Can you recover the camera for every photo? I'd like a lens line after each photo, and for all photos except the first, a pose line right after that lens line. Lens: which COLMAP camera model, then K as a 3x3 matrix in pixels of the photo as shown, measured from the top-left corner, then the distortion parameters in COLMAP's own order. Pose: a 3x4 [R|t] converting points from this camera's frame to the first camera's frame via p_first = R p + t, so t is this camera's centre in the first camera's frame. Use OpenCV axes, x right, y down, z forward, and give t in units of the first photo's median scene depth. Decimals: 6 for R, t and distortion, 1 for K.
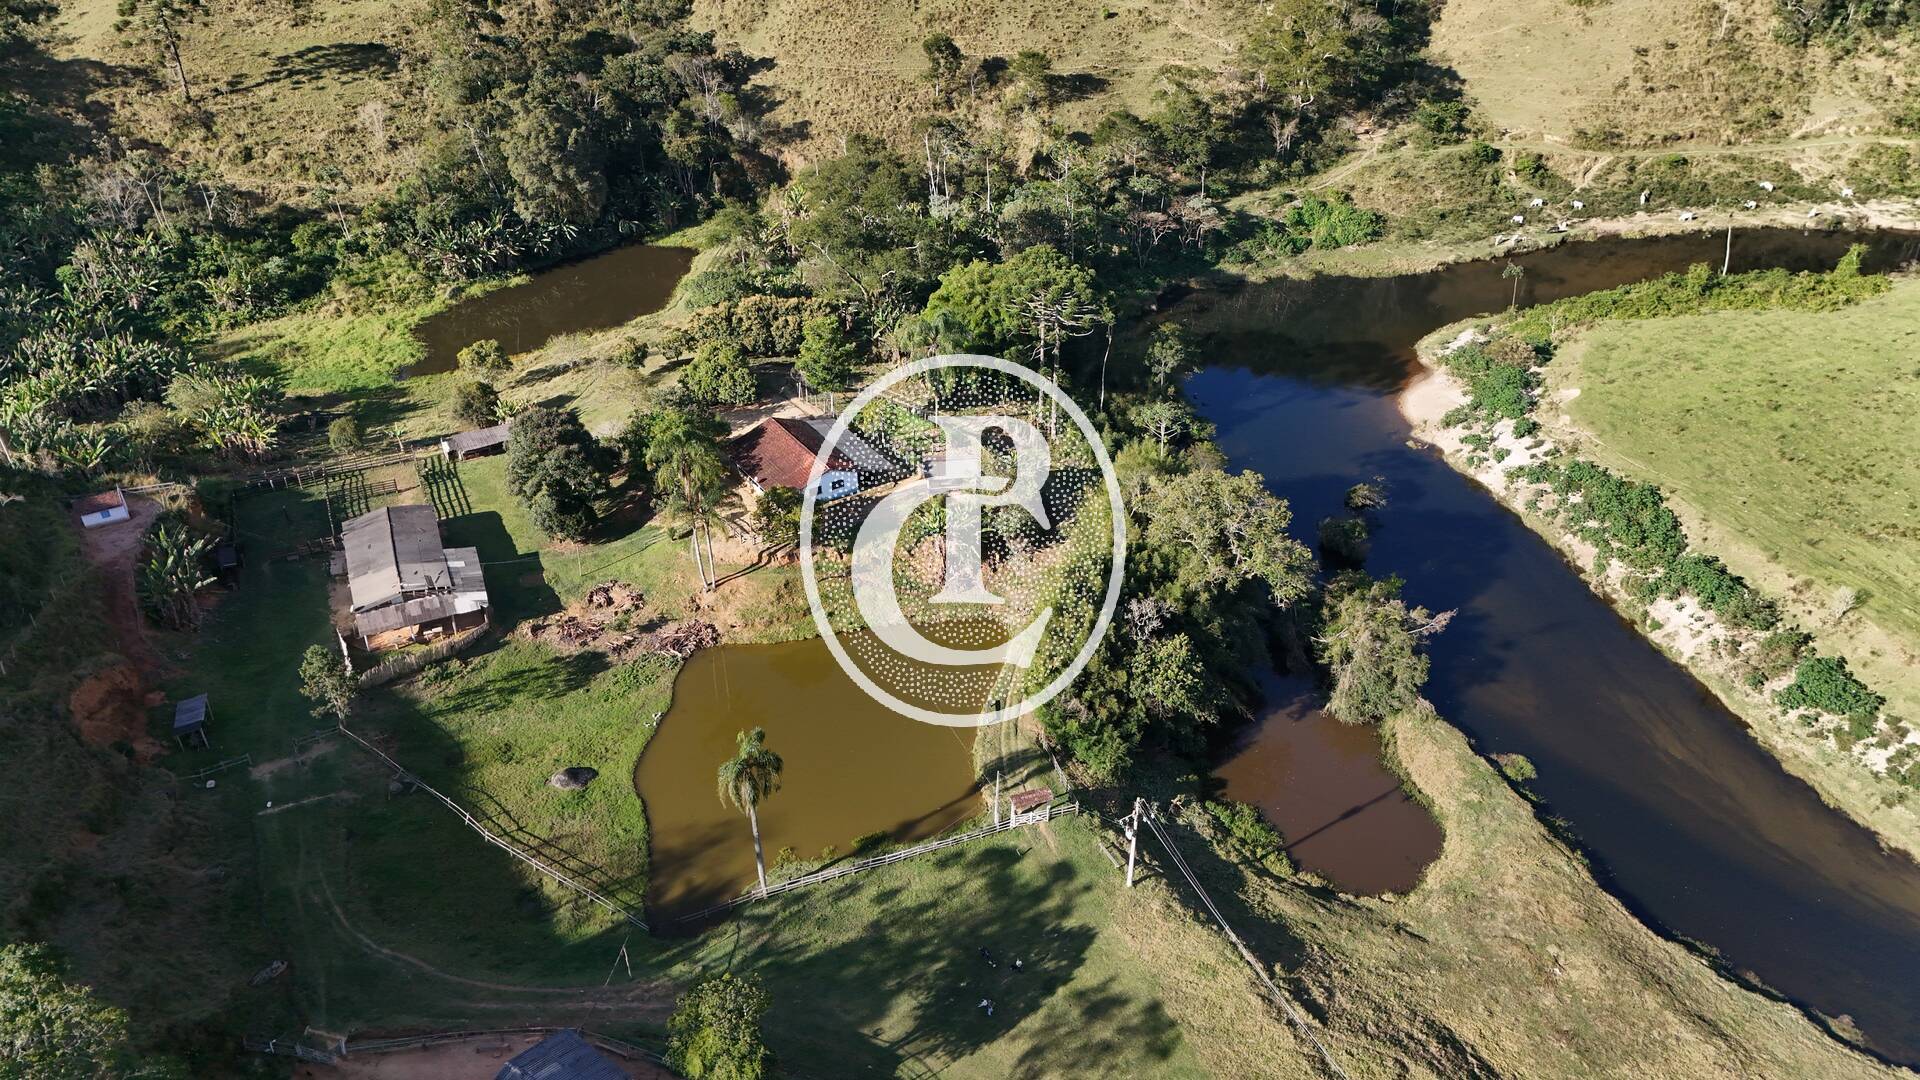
lens RADIAL K [[1412.6, 0, 960.0], [0, 1412.6, 540.0], [0, 0, 1]] dist [0.071899, -0.073205]
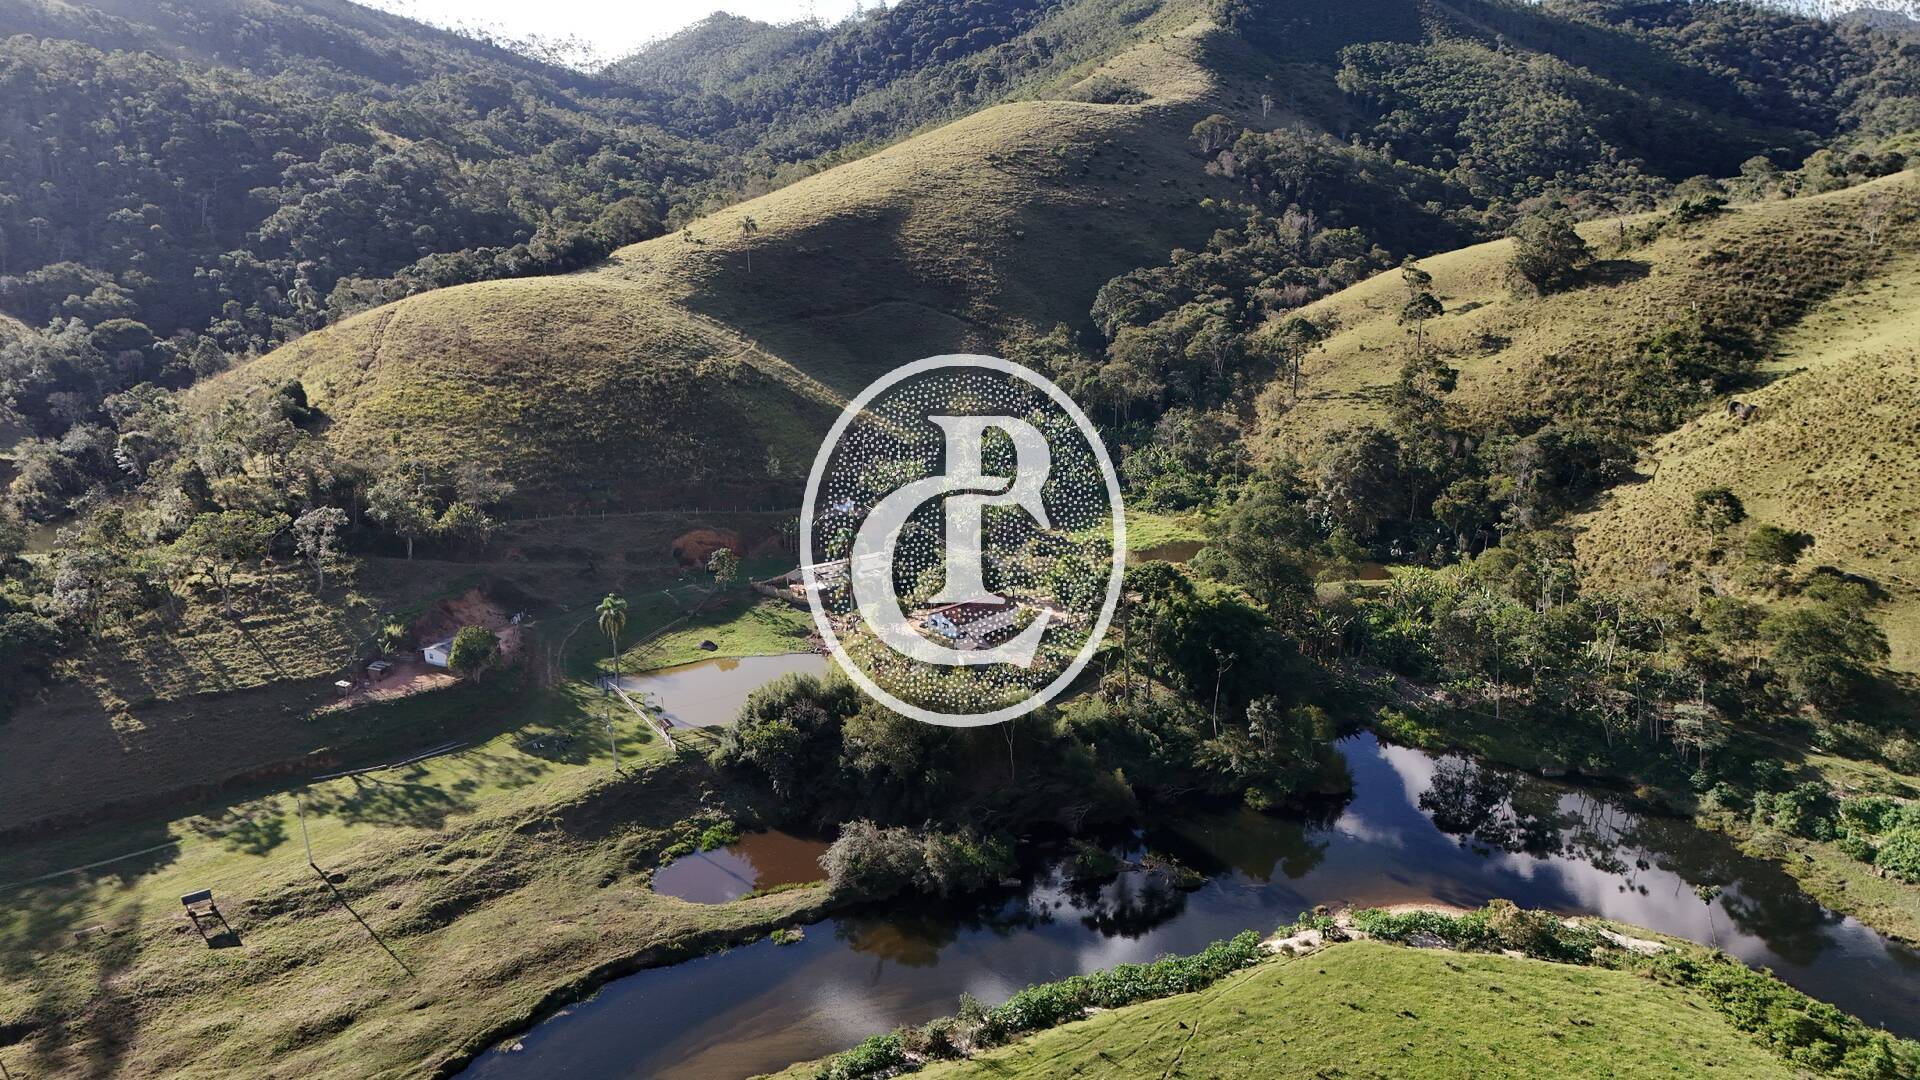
lens RADIAL K [[1412.3, 0, 961.5], [0, 1412.3, 537.7], [0, 0, 1]] dist [0.072589, -0.068956]
pose [[0.186645, 0.276744, -0.942643, 0.883532], [-0.506318, 0.849358, 0.149105, -0.238759], [0.841906, 0.449447, 0.298648, 0.348345]]
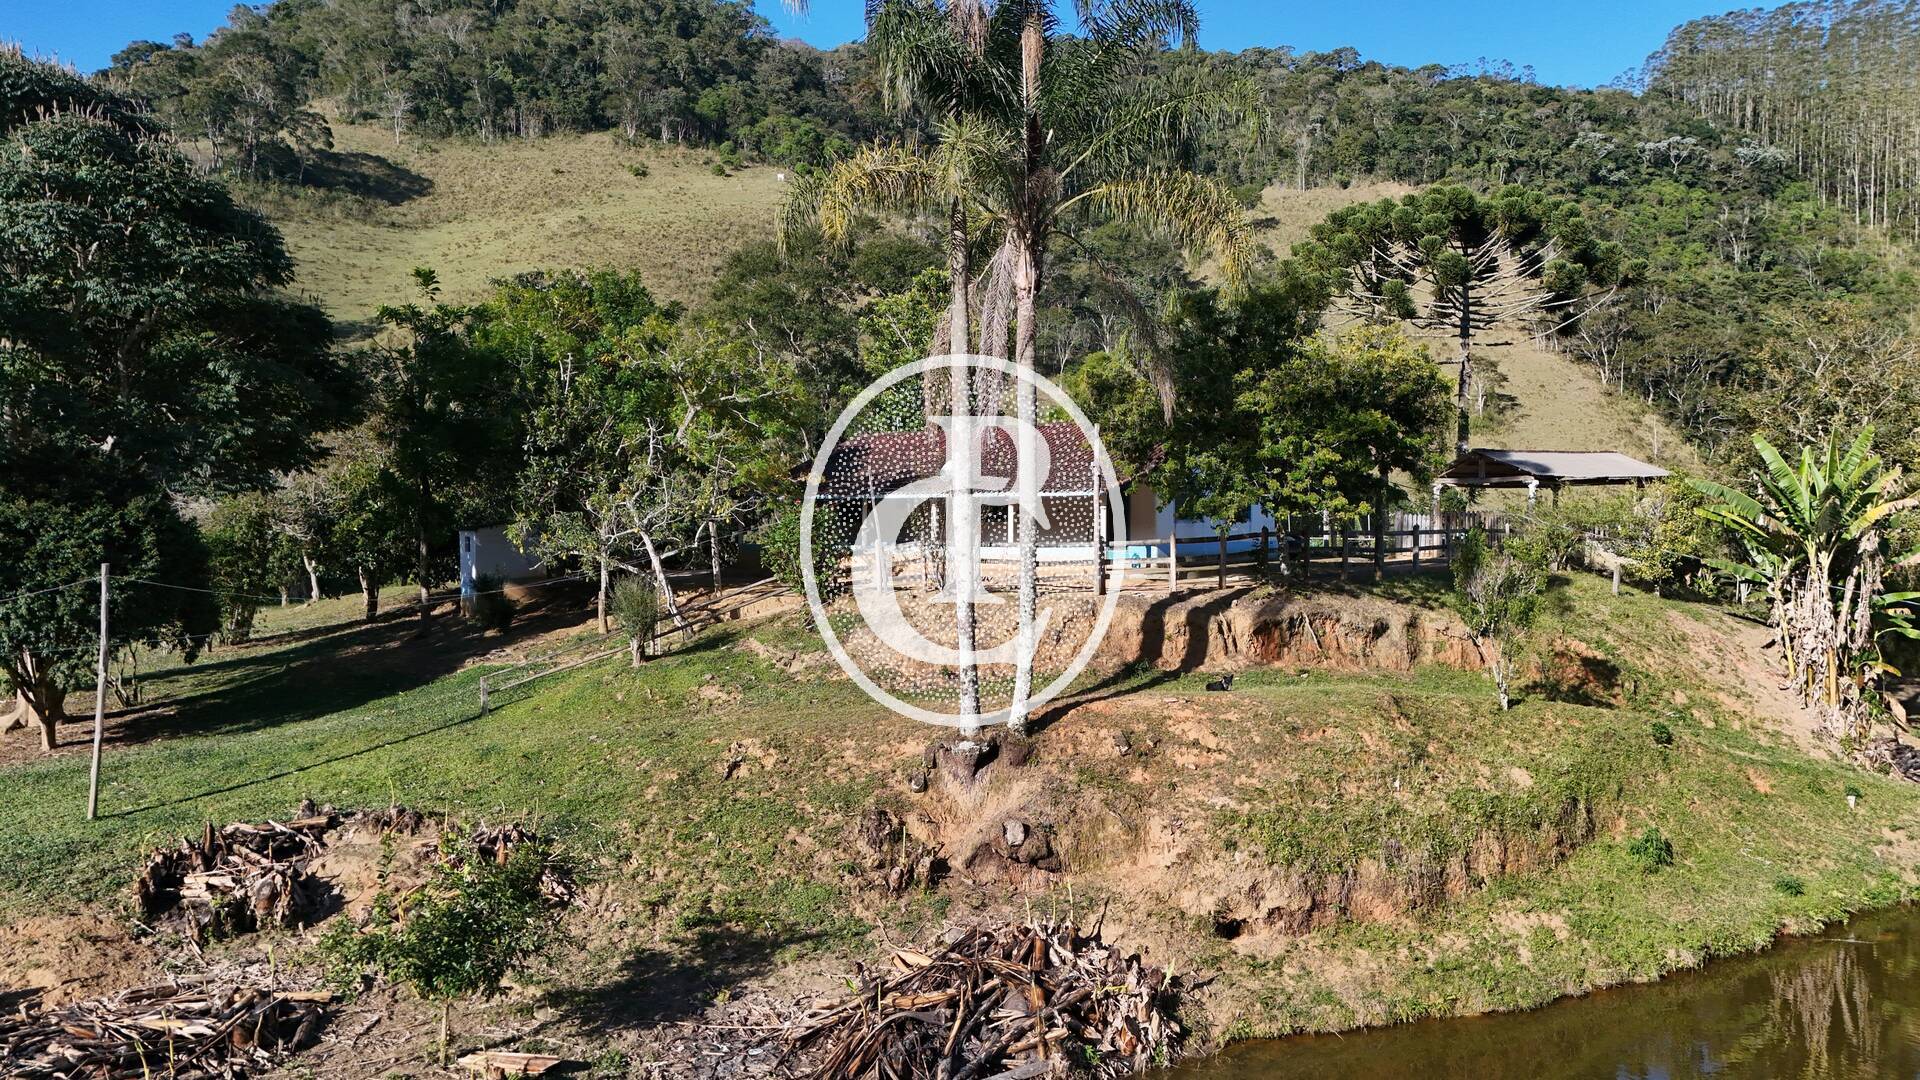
lens RADIAL K [[1412.3, 0, 961.5], [0, 1412.3, 537.7], [0, 0, 1]] dist [0.072589, -0.068956]
pose [[0.951370, 0.009880, 0.307891, -0.145686], [0.151195, 0.855840, -0.494649, 0.059715], [-0.268393, 0.517146, 0.812727, 0.537295]]
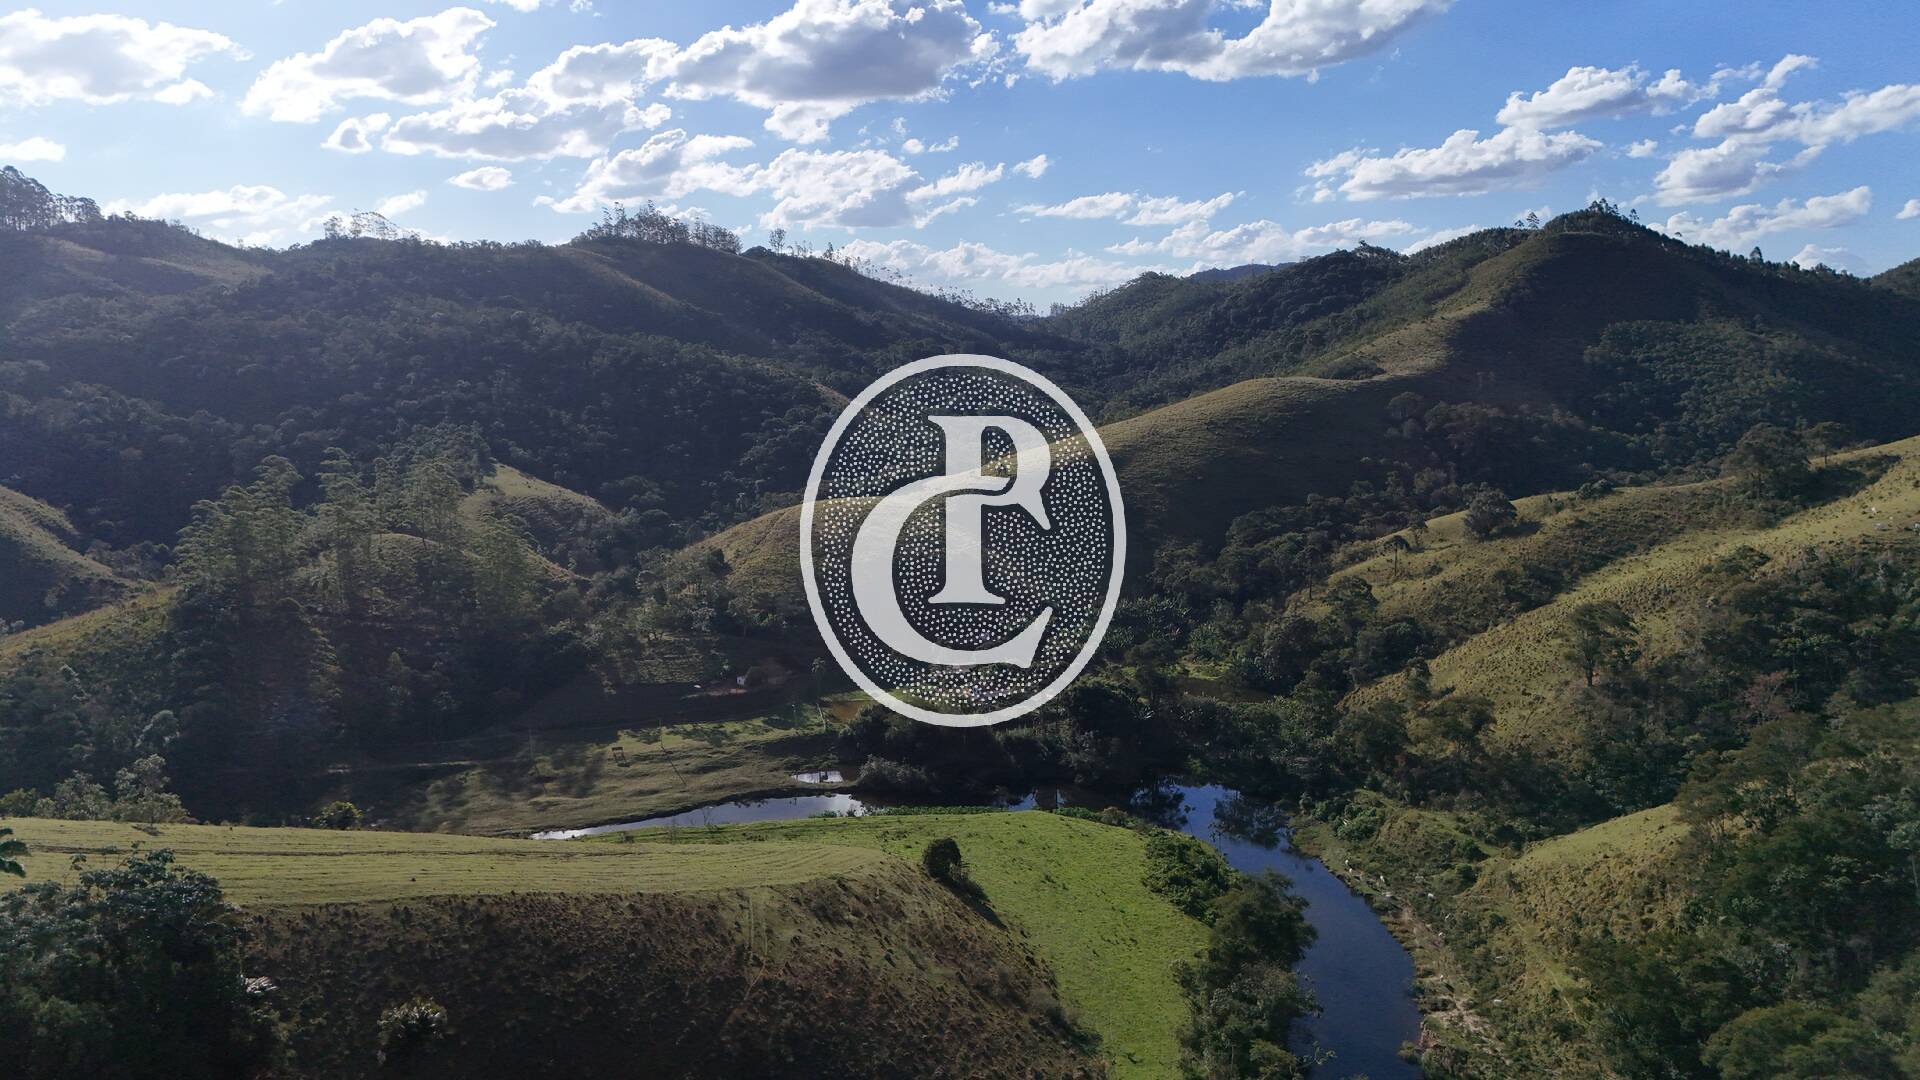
lens RADIAL K [[1408.6, 0, 960.0], [0, 1408.6, 540.0], [0, 0, 1]] dist [0.089243, -0.098584]
pose [[-0.166366, 0.145659, -0.975247, 1.818612], [-0.513513, 0.831533, 0.211794, -0.602696], [0.841799, 0.536038, -0.063541, 0.660316]]
